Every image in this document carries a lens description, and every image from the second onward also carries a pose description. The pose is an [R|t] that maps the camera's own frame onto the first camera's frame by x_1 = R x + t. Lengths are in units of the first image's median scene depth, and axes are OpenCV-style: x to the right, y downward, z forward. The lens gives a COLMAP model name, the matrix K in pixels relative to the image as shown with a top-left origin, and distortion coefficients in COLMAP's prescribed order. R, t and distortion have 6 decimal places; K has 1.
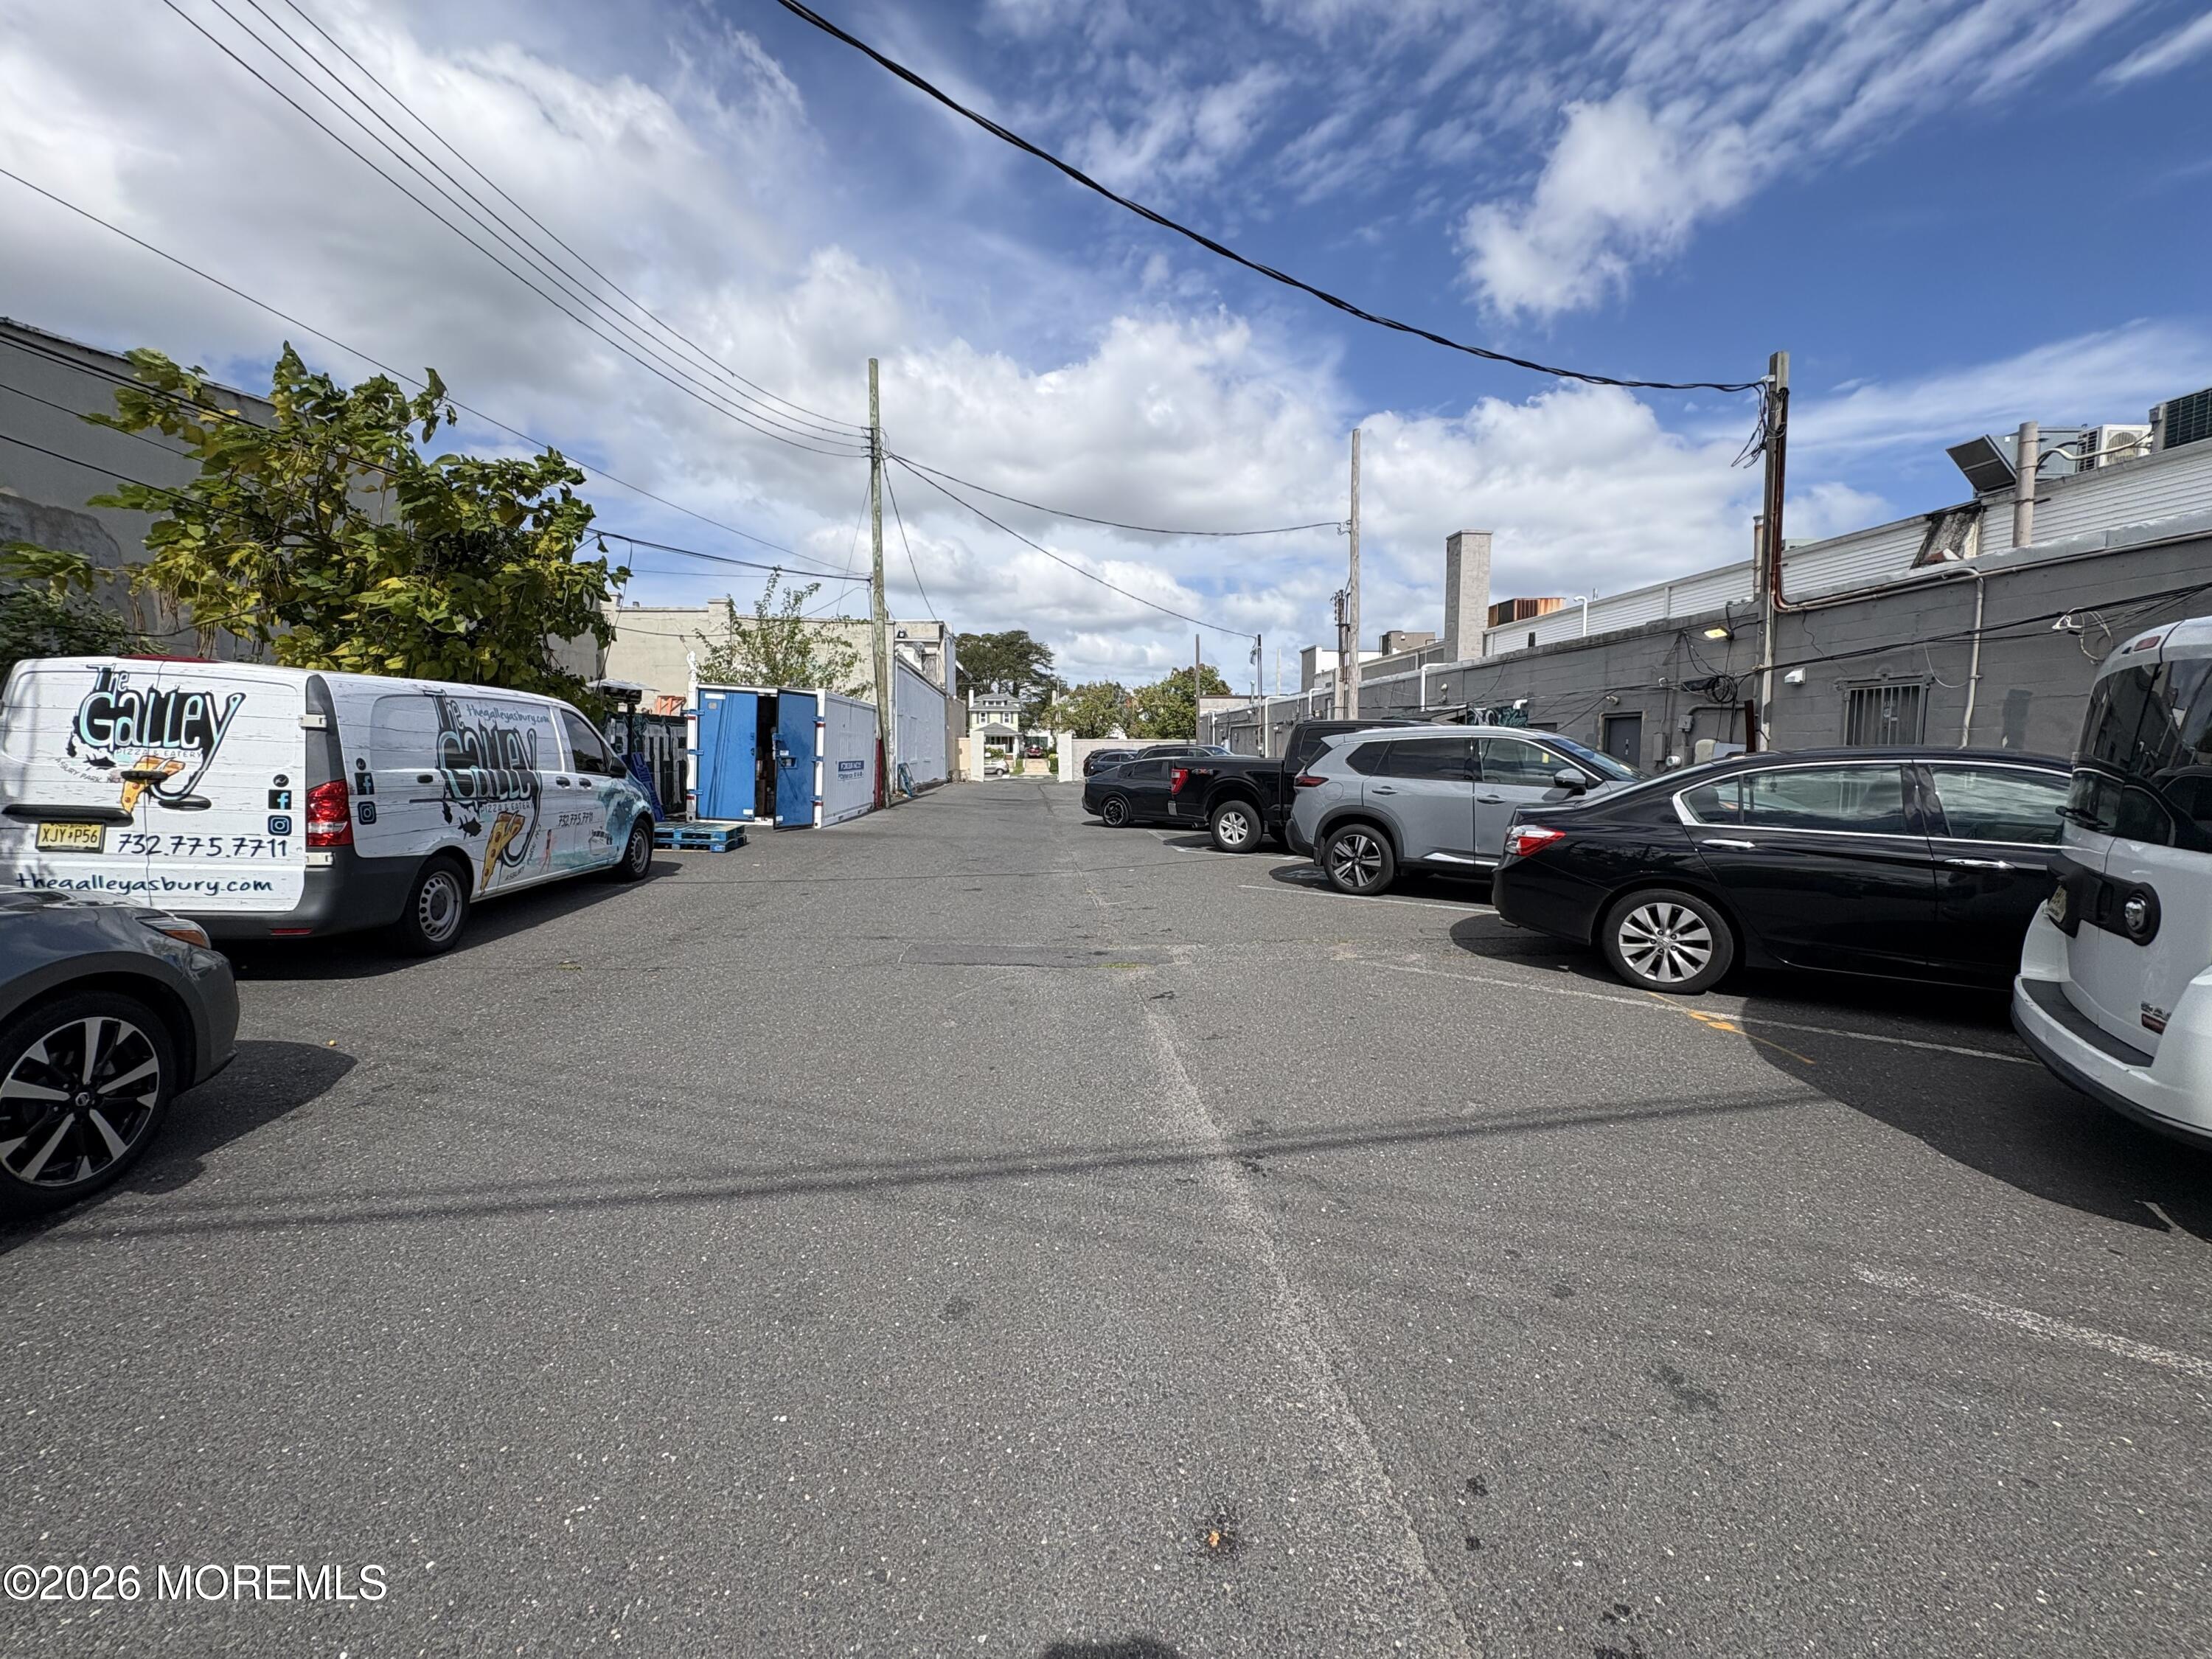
lens RADIAL K [[885.2, 0, 1120.2], [0, 885.2, 831.8], [0, 0, 1]] dist [0.004867, 0.000120]
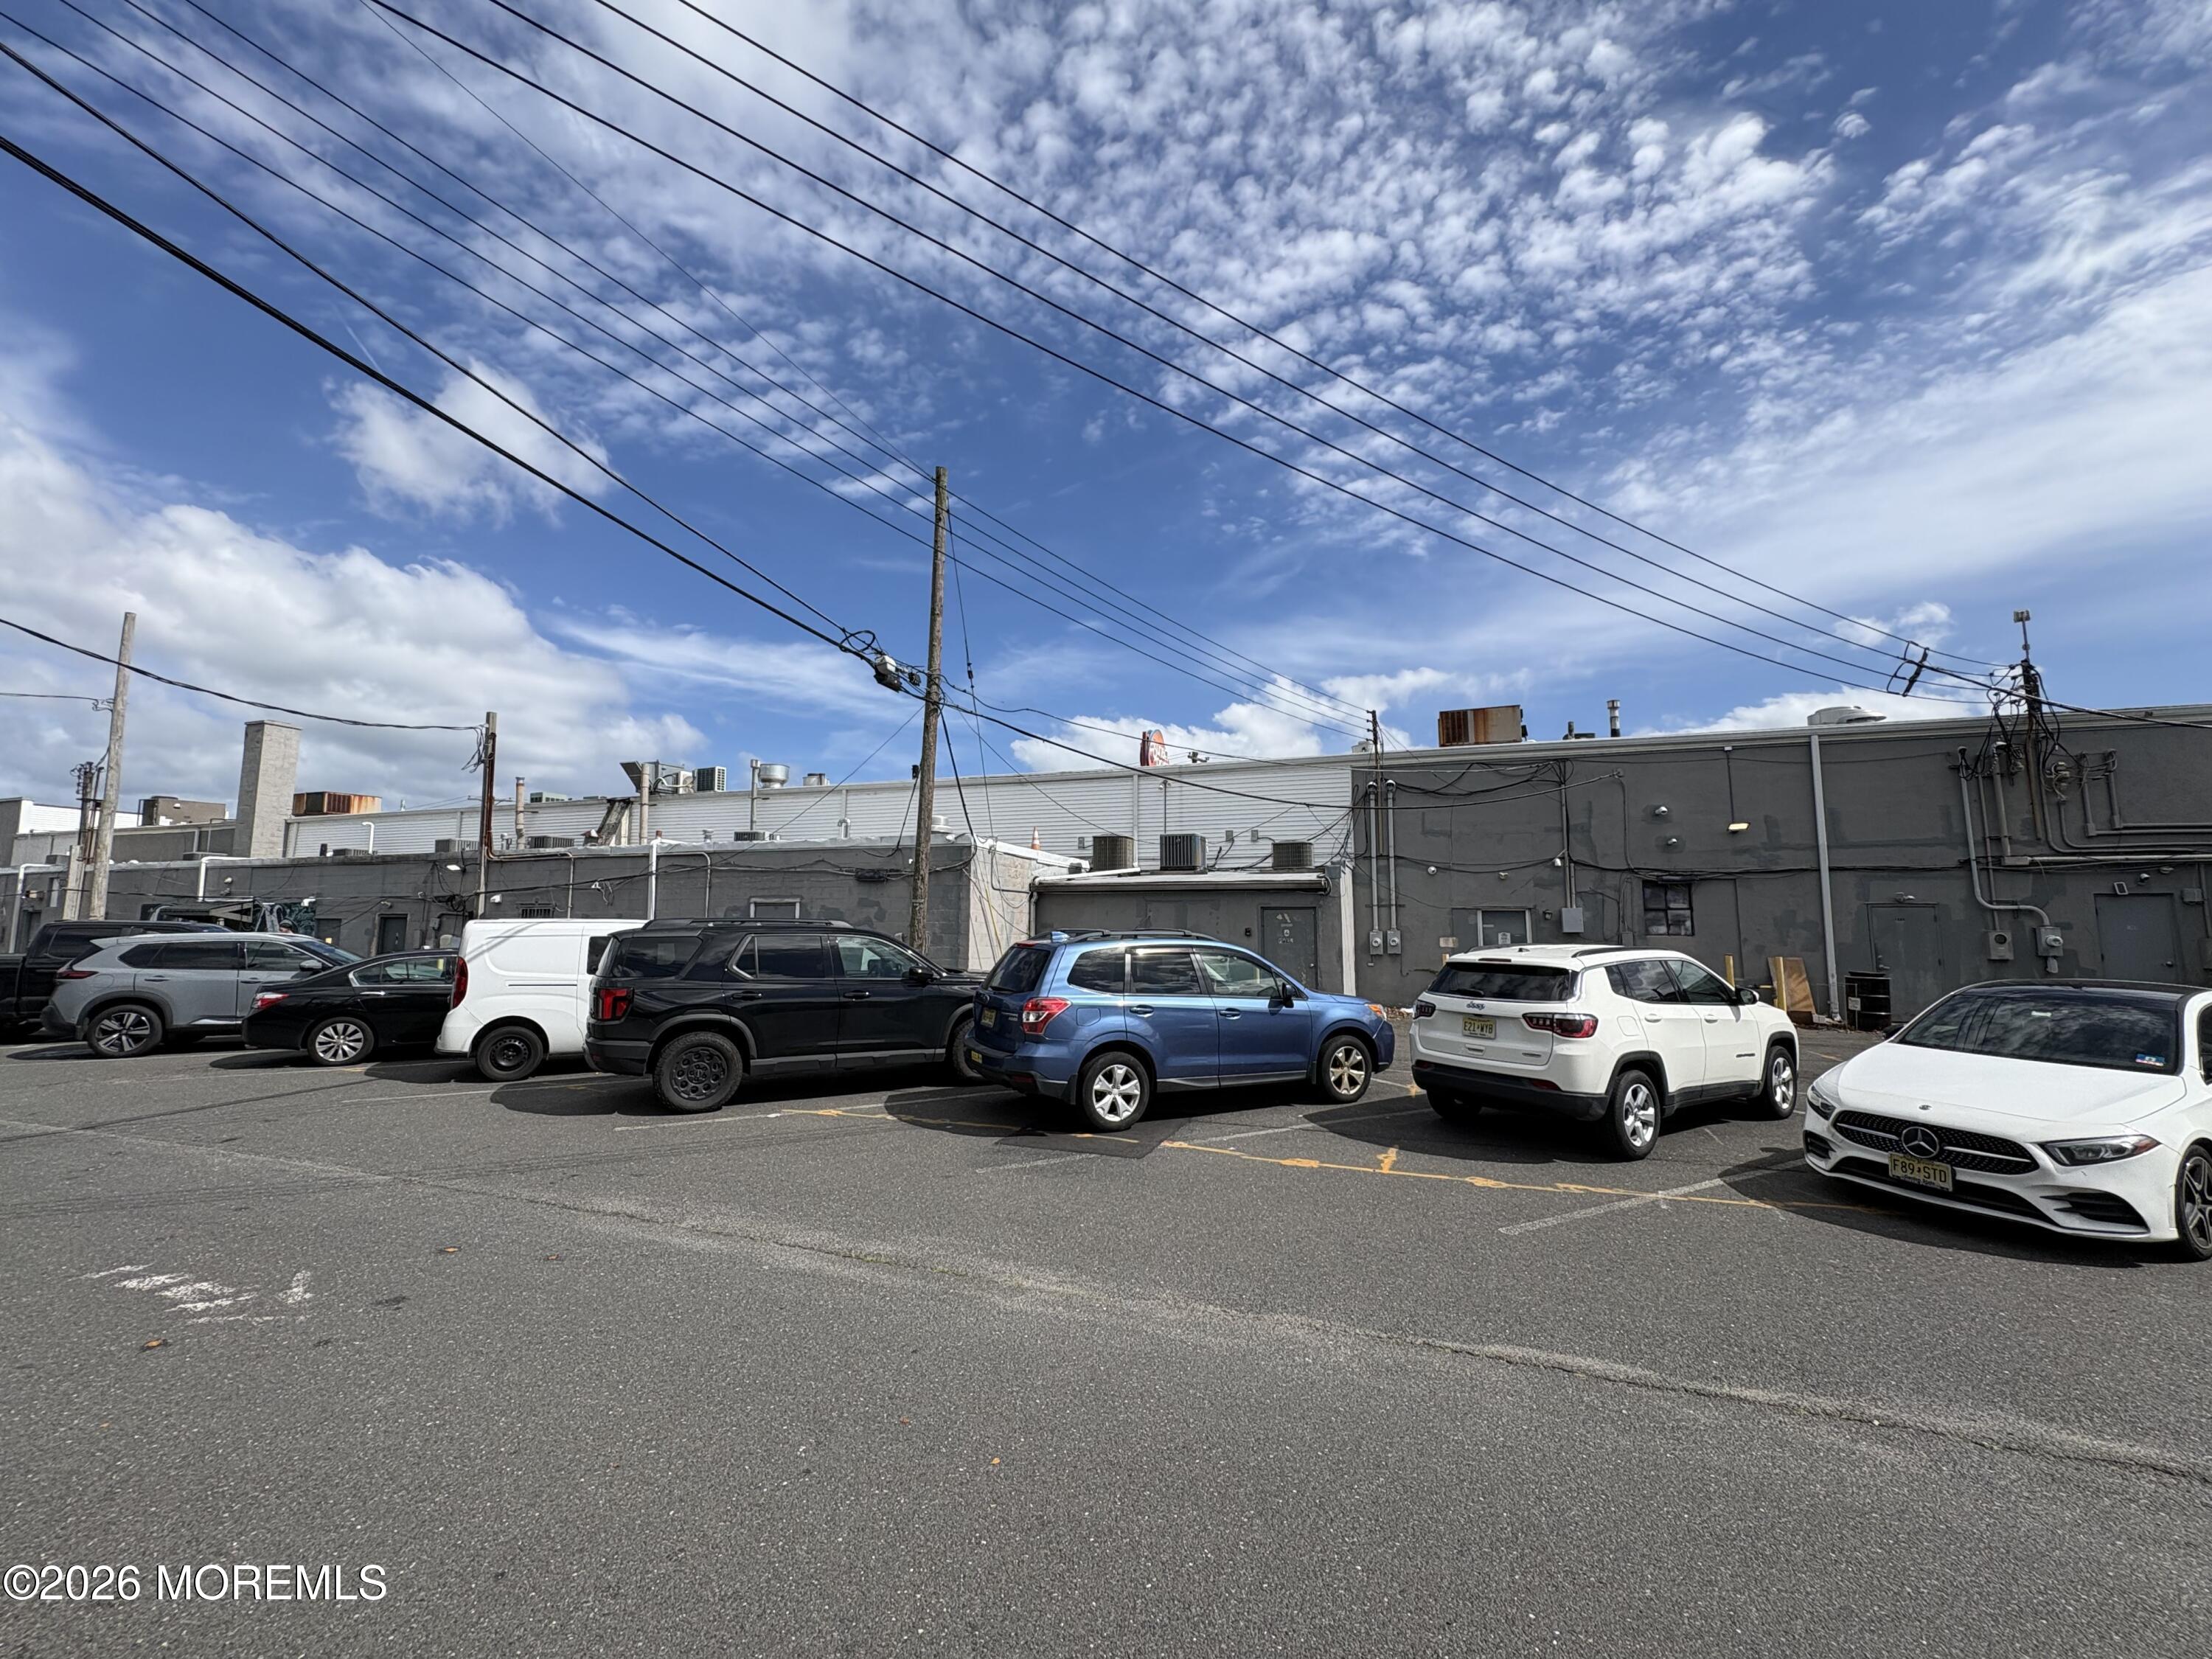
lens RADIAL K [[875.4, 0, 1106.0], [0, 875.4, 829.5], [0, 0, 1]] dist [-0.001492, -0.000370]
pose [[0.427798, 0.100172, 0.898306, -0.257142], [0.081533, 0.985512, -0.148725, 0.038518], [-0.900189, 0.136866, 0.413433, -0.758690]]
